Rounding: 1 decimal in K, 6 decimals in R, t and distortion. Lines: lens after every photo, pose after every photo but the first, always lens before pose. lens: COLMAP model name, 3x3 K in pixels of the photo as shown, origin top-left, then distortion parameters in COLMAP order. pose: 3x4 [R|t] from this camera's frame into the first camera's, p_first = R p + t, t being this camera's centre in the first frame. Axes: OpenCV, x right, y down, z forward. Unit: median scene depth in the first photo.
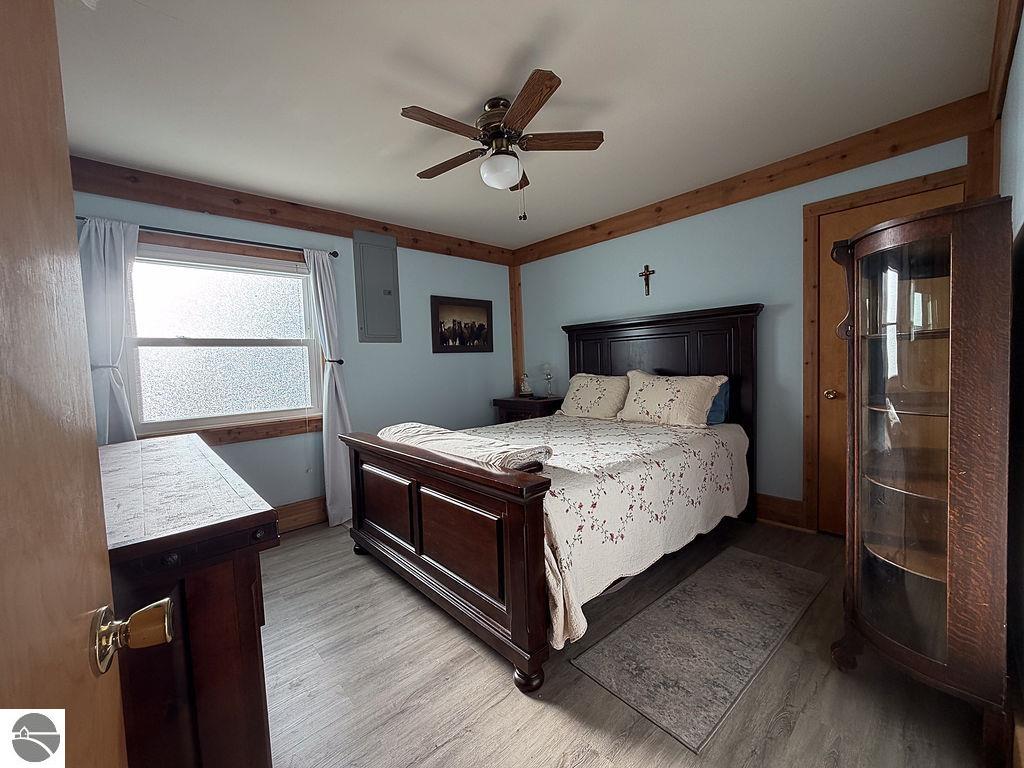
lens RADIAL K [[407.8, 0, 509.8], [0, 407.8, 383.6], [0, 0, 1]] dist [-0.001093, 0.000355]
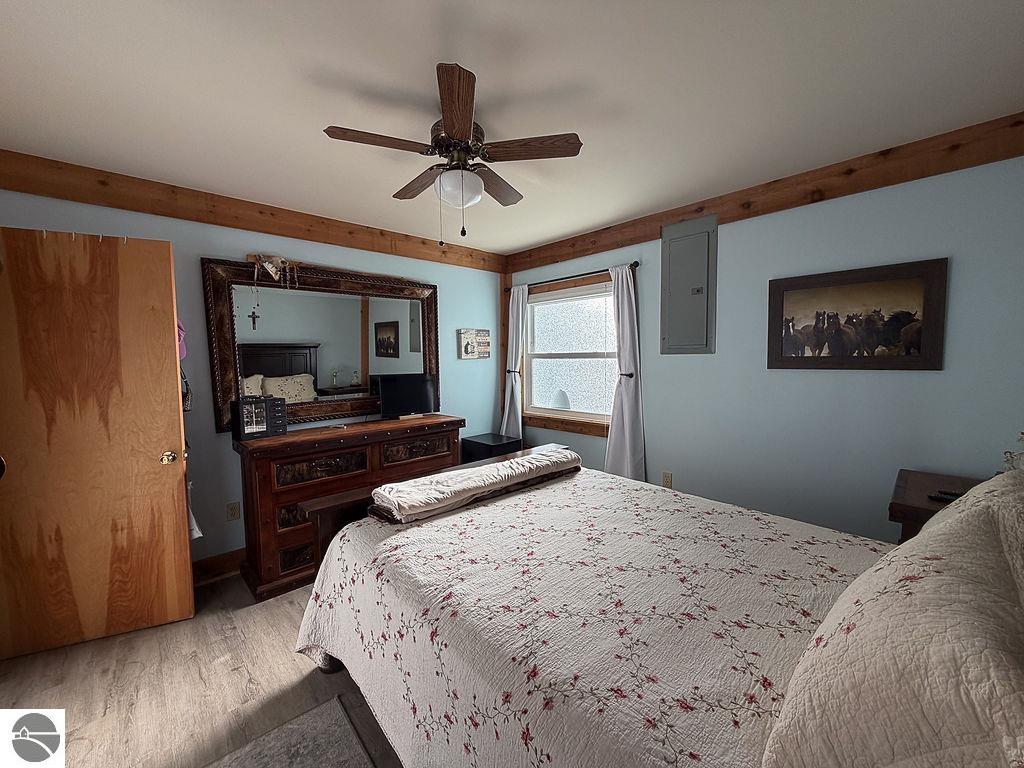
lens RADIAL K [[414.4, 0, 513.6], [0, 414.4, 383.8], [0, 0, 1]] dist [-0.001985, -0.000257]
pose [[0.014730, 0.095780, -0.995294, 0.495991], [-0.049495, 0.994251, 0.094948, -0.098517], [0.998666, 0.047863, 0.019385, 0.610433]]
